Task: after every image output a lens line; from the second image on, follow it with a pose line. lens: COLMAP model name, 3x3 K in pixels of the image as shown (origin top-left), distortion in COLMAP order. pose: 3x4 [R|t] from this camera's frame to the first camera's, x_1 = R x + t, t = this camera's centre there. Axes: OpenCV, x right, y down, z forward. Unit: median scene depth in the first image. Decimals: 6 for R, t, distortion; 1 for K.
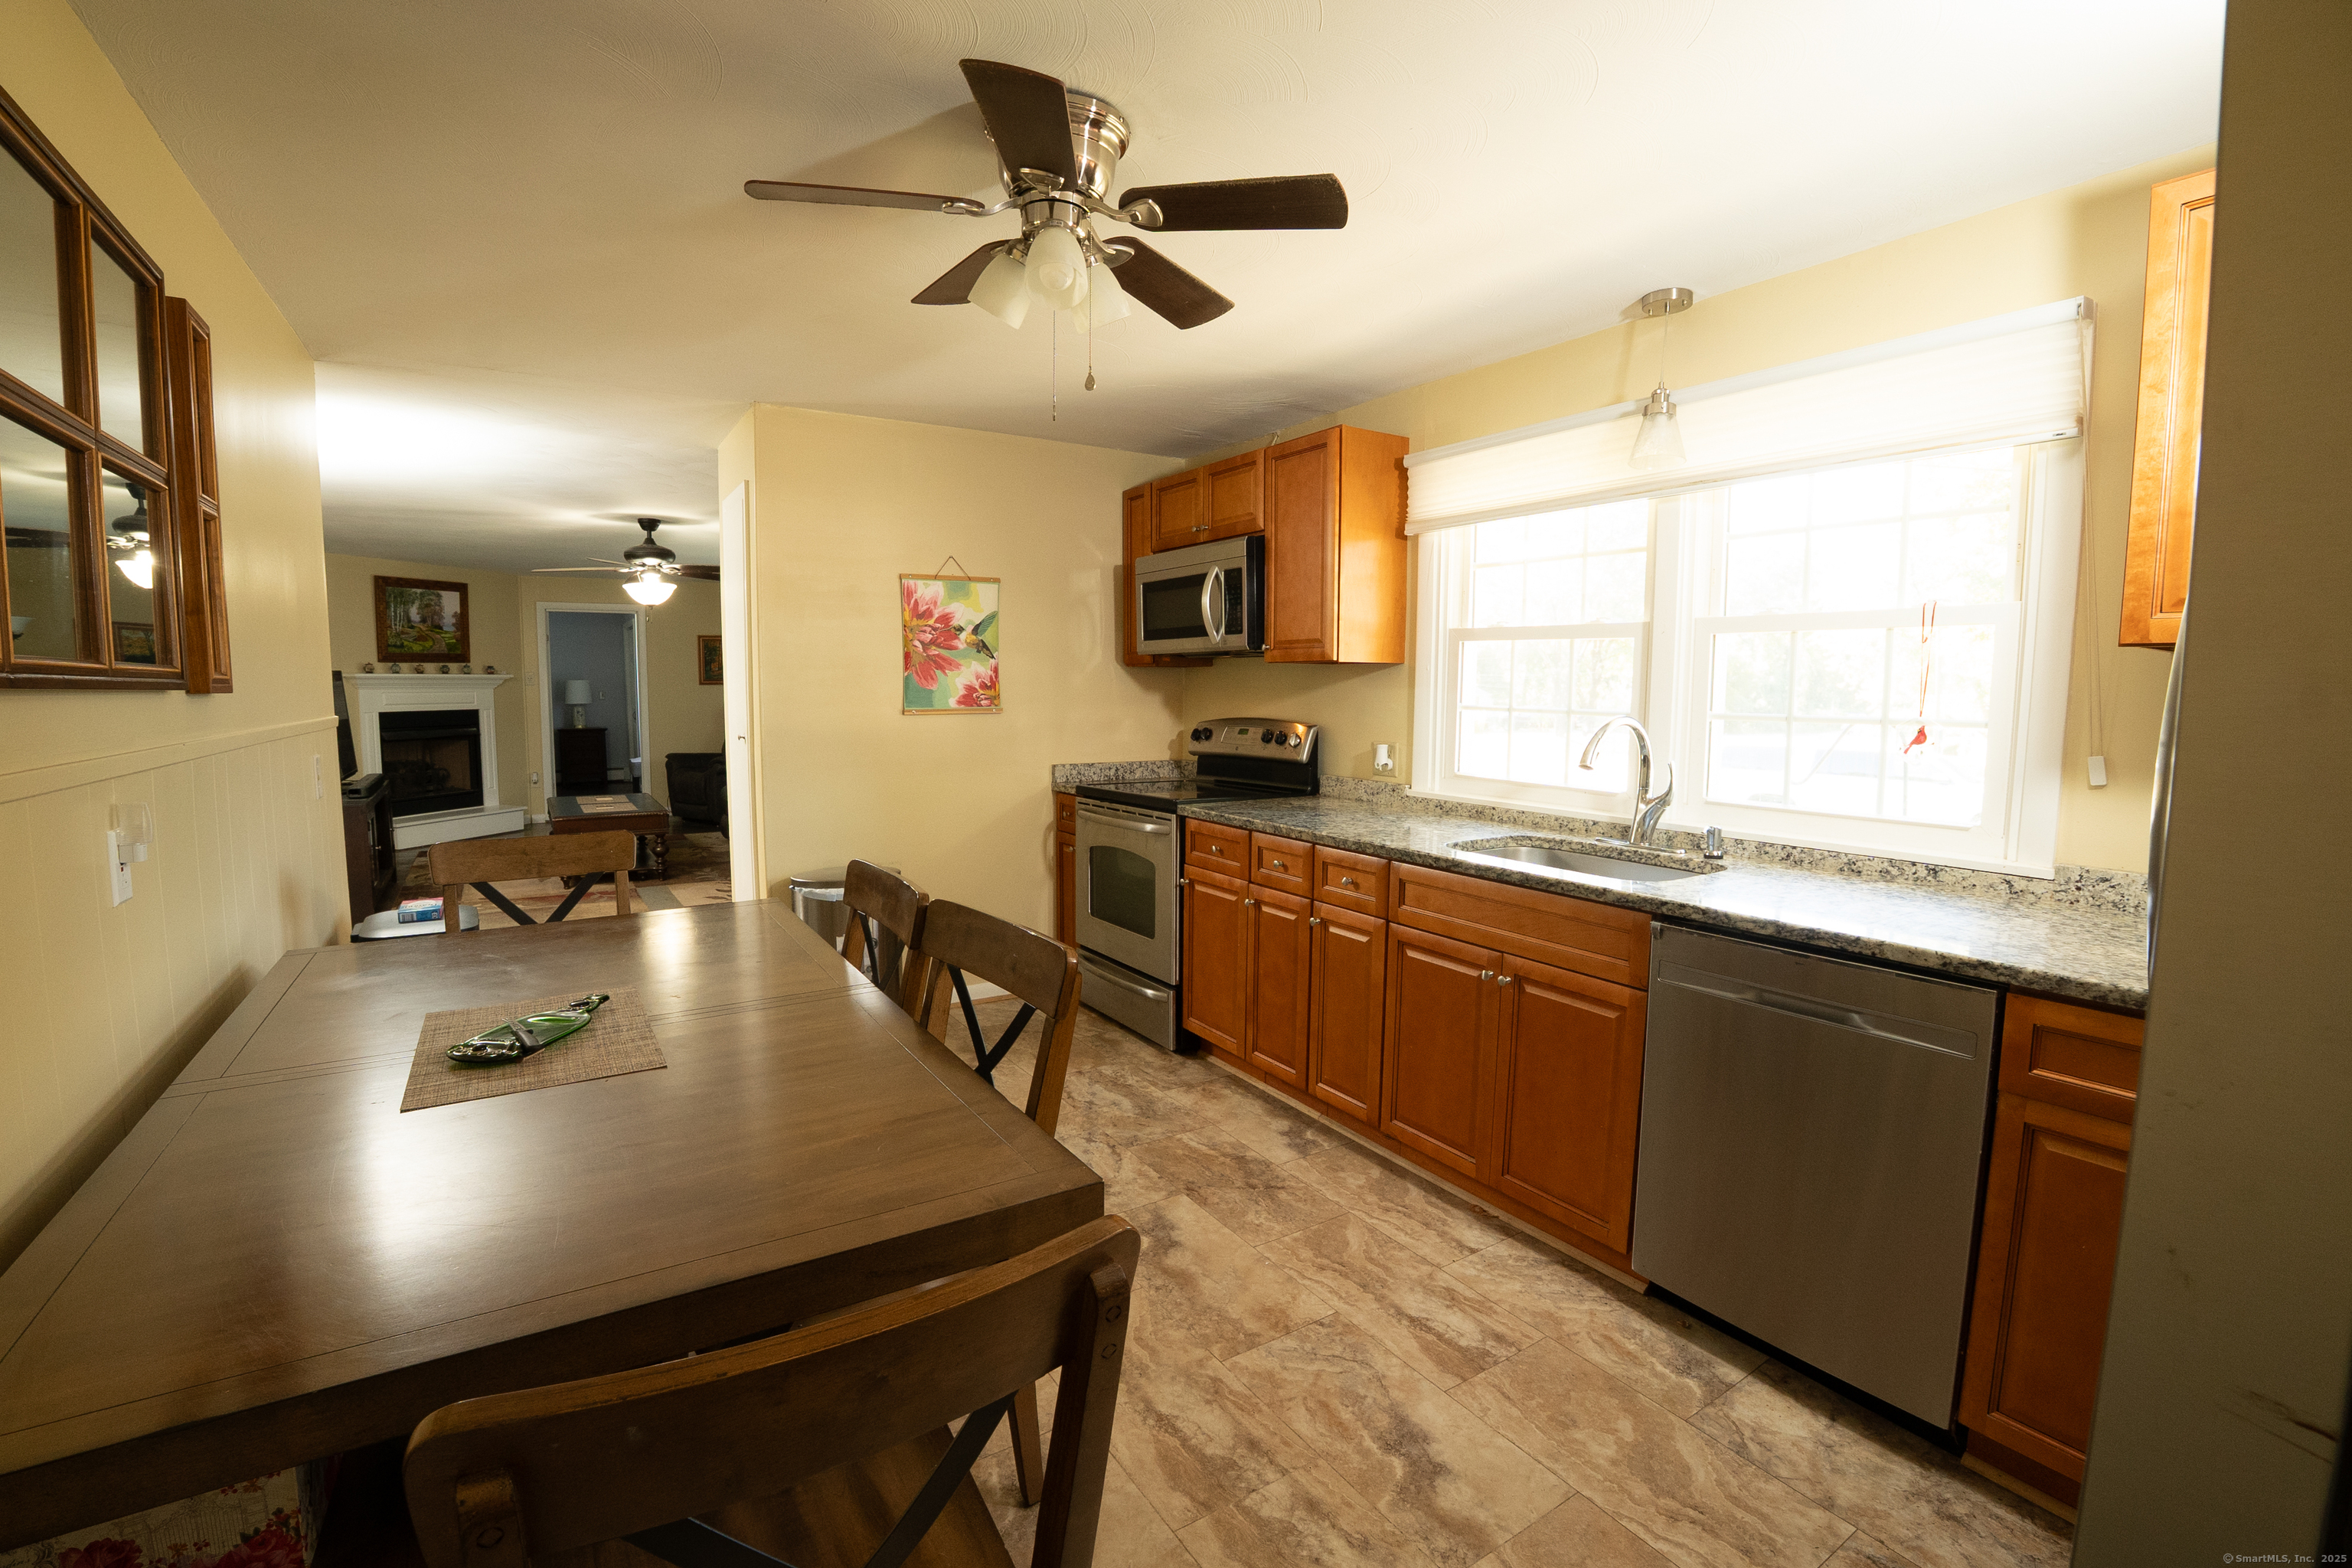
lens RADIAL K [[1049.2, 0, 1161.0], [0, 1049.2, 786.4], [0, 0, 1]] dist [-0.042481, 0.000068]
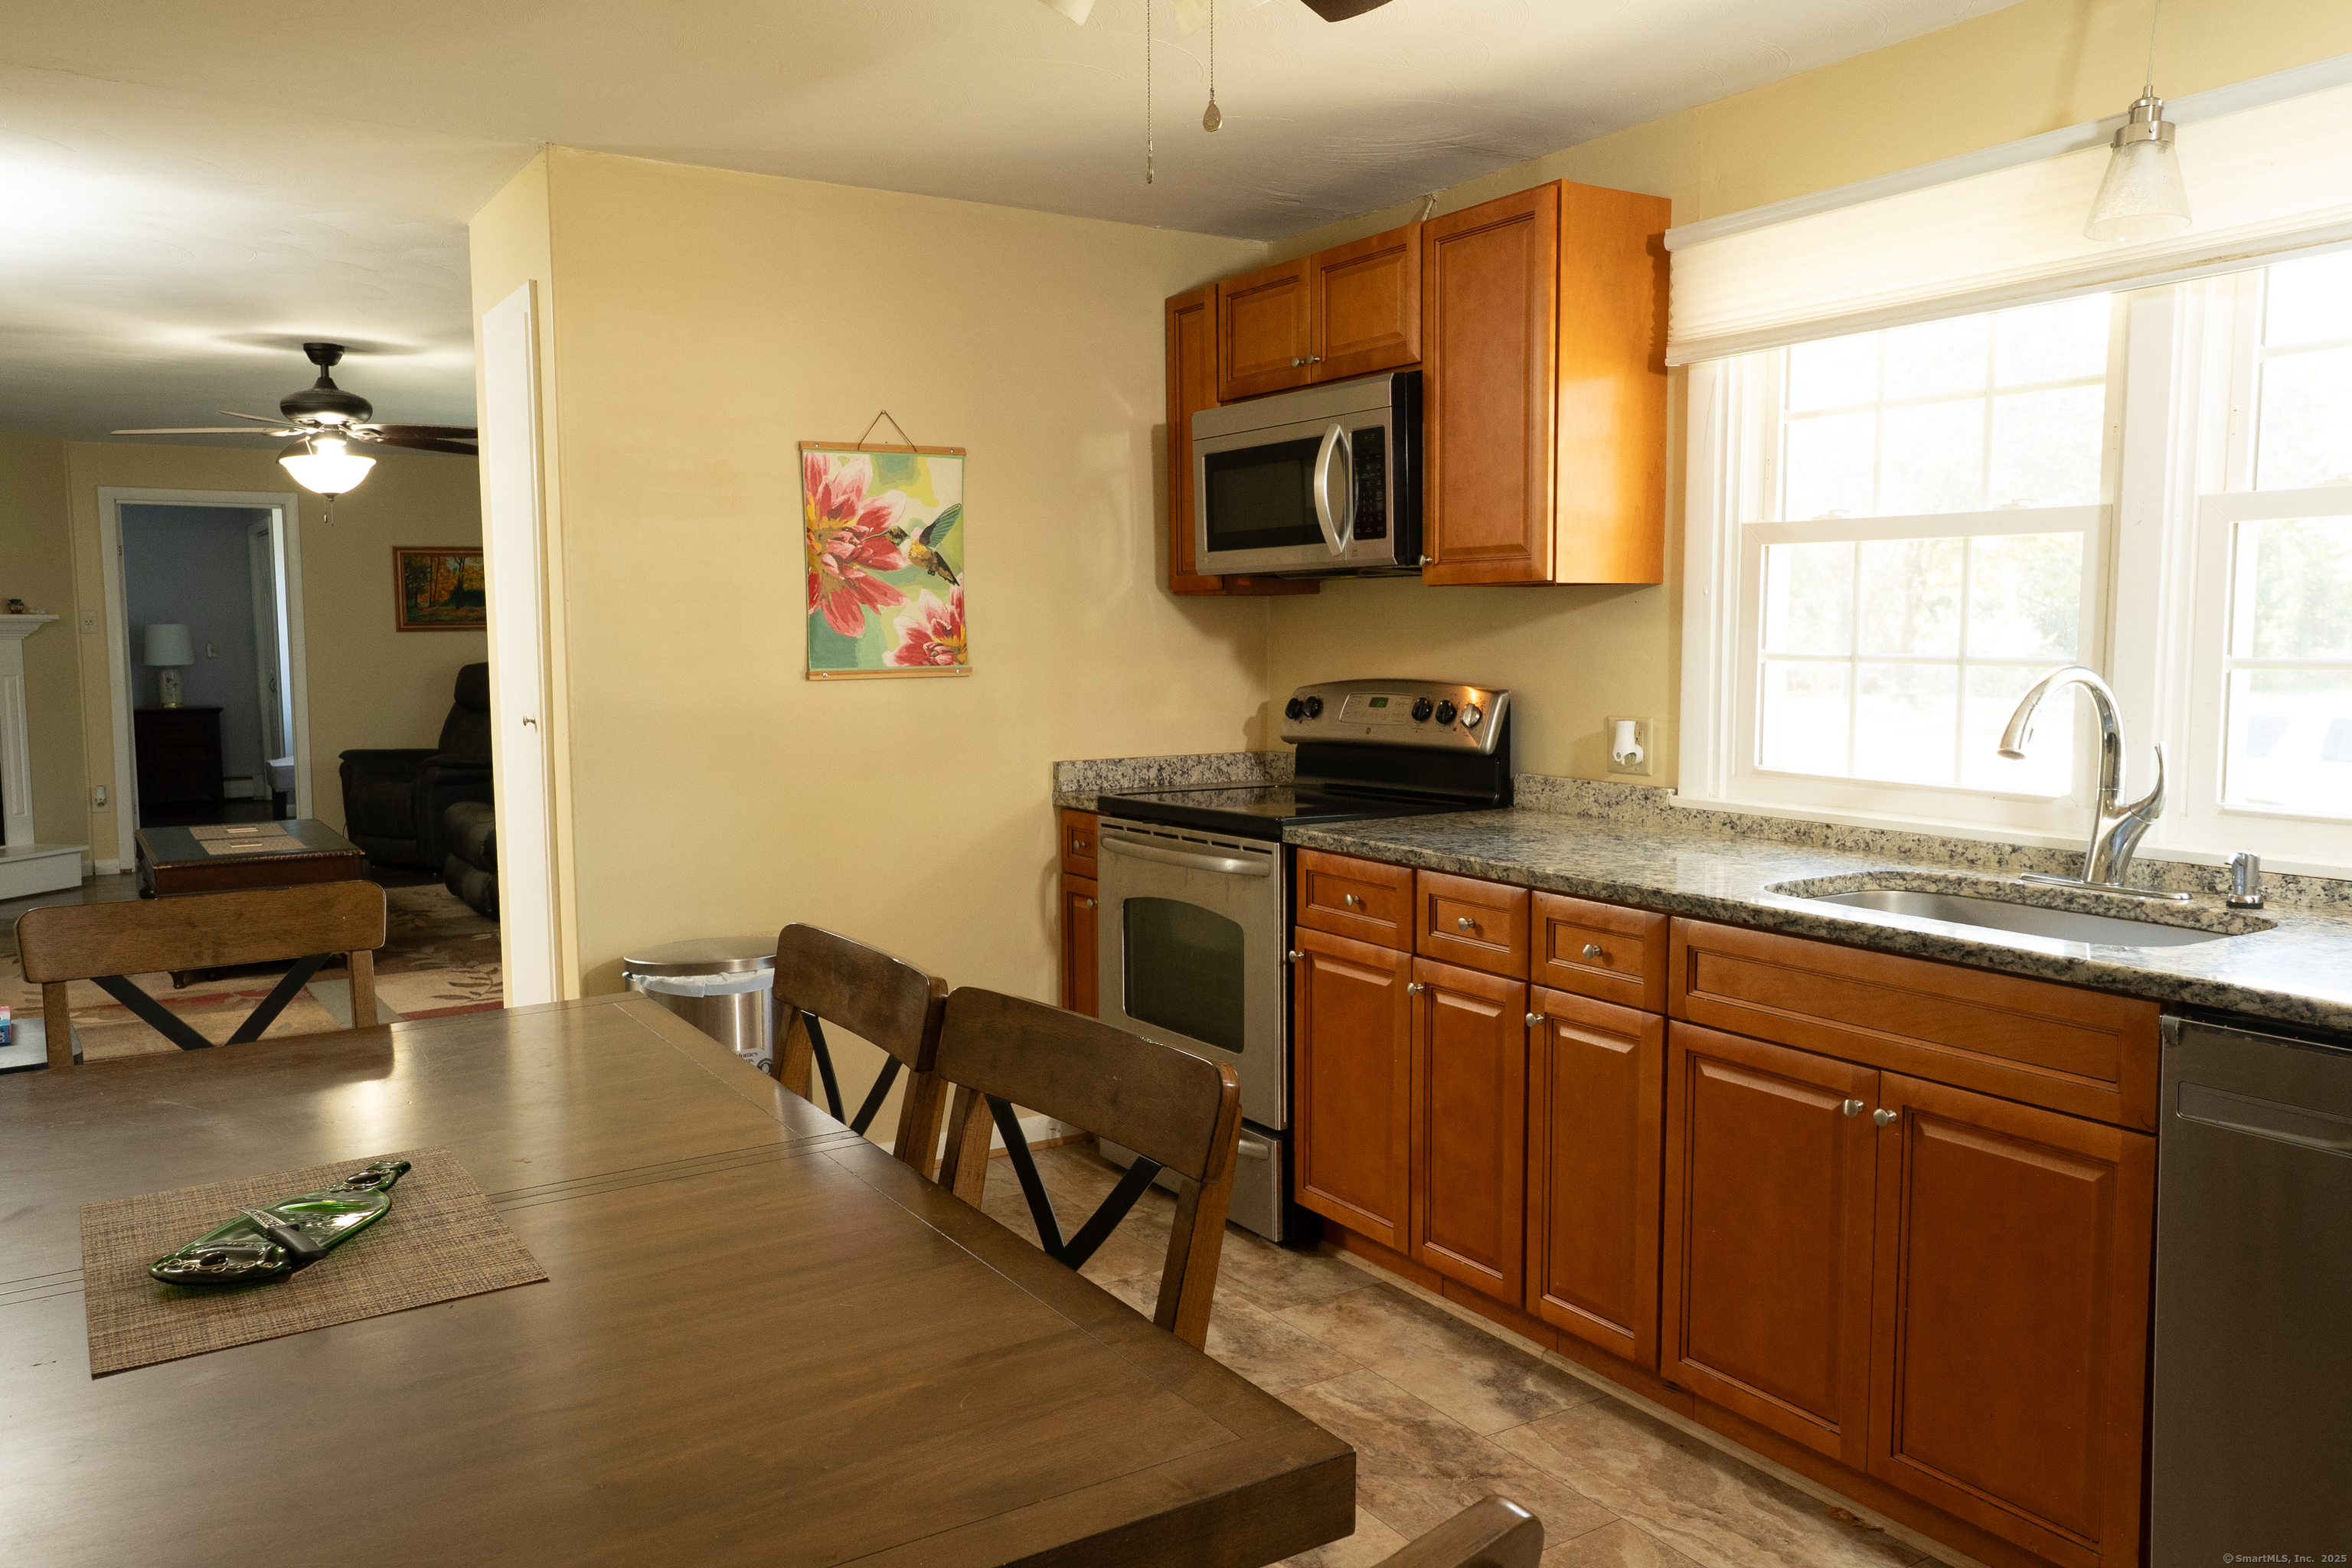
lens RADIAL K [[1777.4, 0, 1171.7], [0, 1777.4, 782.8], [0, 0, 1]] dist [0.048152, 0.011296]
pose [[0.999920, -0.011863, 0.004445, -0.058158], [0.011900, 0.999895, -0.008287, 0.000499], [-0.004346, 0.008339, 0.999956, -0.011621]]
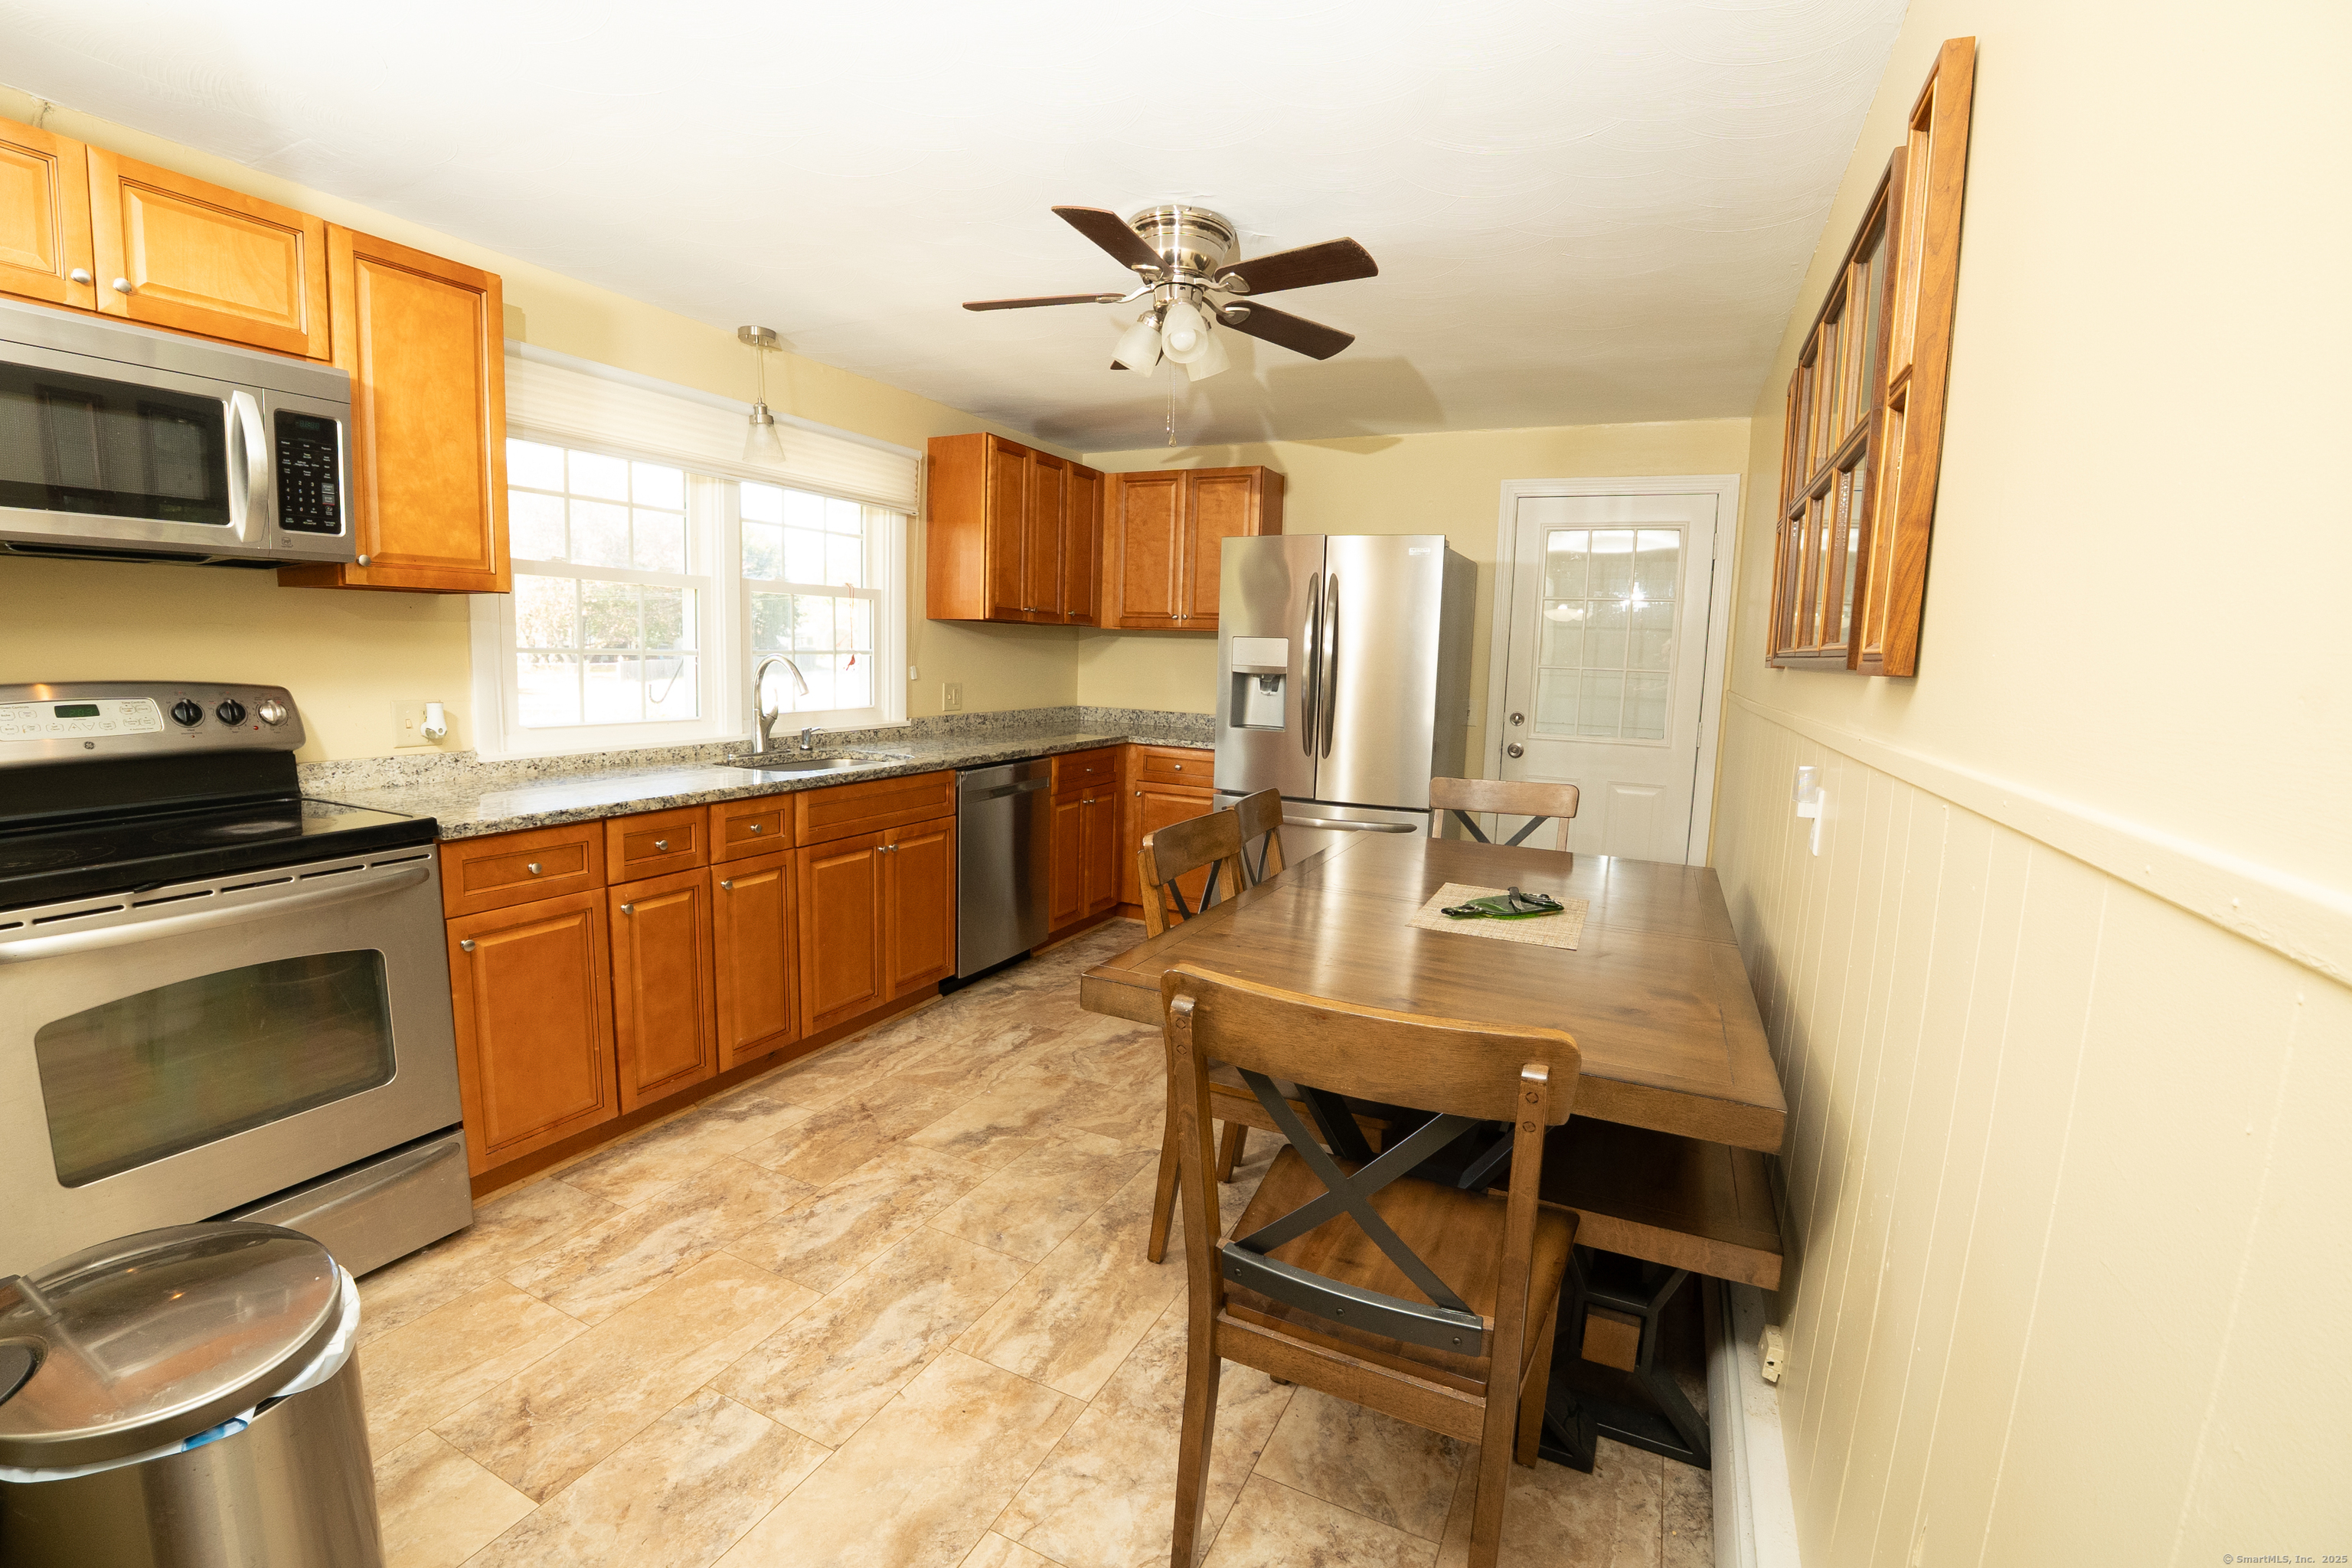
lens RADIAL K [[1049.2, 0, 1158.2], [0, 1049.2, 793.2], [0, 0, 1]] dist [-0.042481, 0.000068]
pose [[-0.532415, -0.137993, 0.835160, -0.770211], [0.049243, 0.979903, 0.193301, -0.104663], [-0.845050, 0.144042, -0.514920, 1.069824]]
